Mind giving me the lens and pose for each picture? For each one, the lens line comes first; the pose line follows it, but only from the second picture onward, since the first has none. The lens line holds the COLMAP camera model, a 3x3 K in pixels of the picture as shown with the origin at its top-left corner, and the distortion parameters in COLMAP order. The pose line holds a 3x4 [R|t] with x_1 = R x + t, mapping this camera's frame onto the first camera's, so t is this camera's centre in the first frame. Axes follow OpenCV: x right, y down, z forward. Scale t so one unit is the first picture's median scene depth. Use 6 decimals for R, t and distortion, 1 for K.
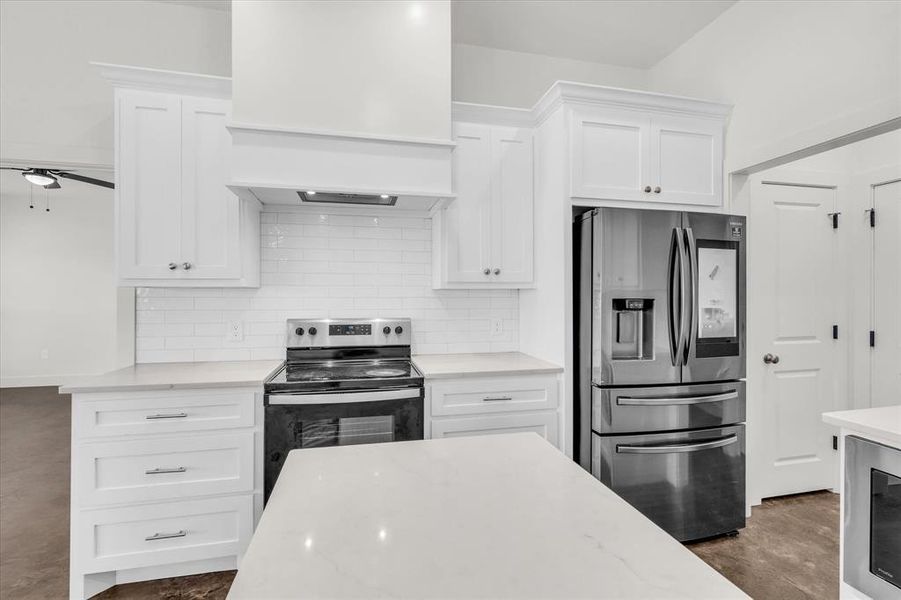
lens RADIAL K [[378.2, 0, 456.2], [0, 378.2, 299.0], [0, 0, 1]] dist [0.003312, -0.000327]
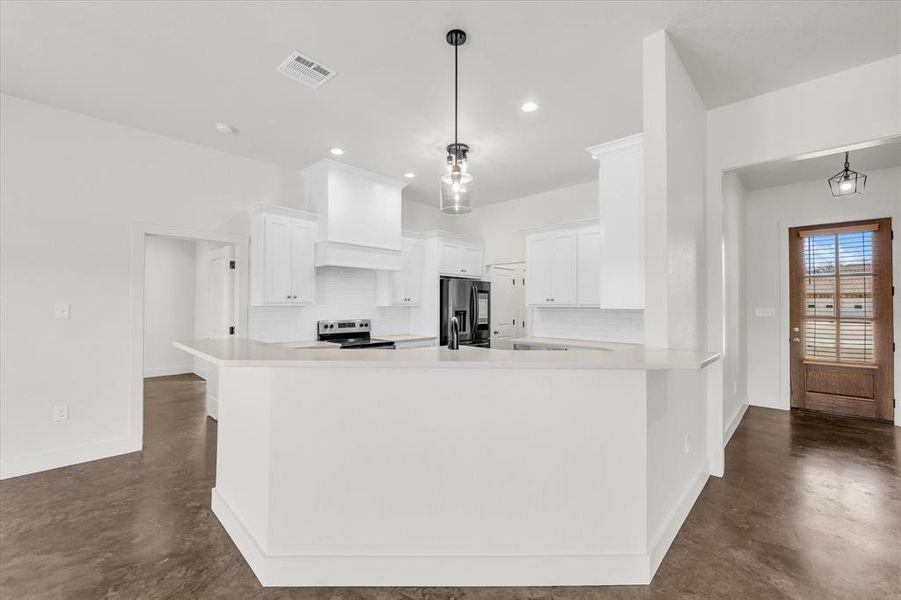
lens RADIAL K [[378.2, 0, 449.3], [0, 378.2, 302.3], [0, 0, 1]] dist [0.003312, -0.000327]
pose [[0.832387, 0.010025, 0.554105, -1.036615], [-0.003802, 0.999916, -0.012380, -0.025377], [-0.554182, 0.008198, 0.832355, -1.163303]]
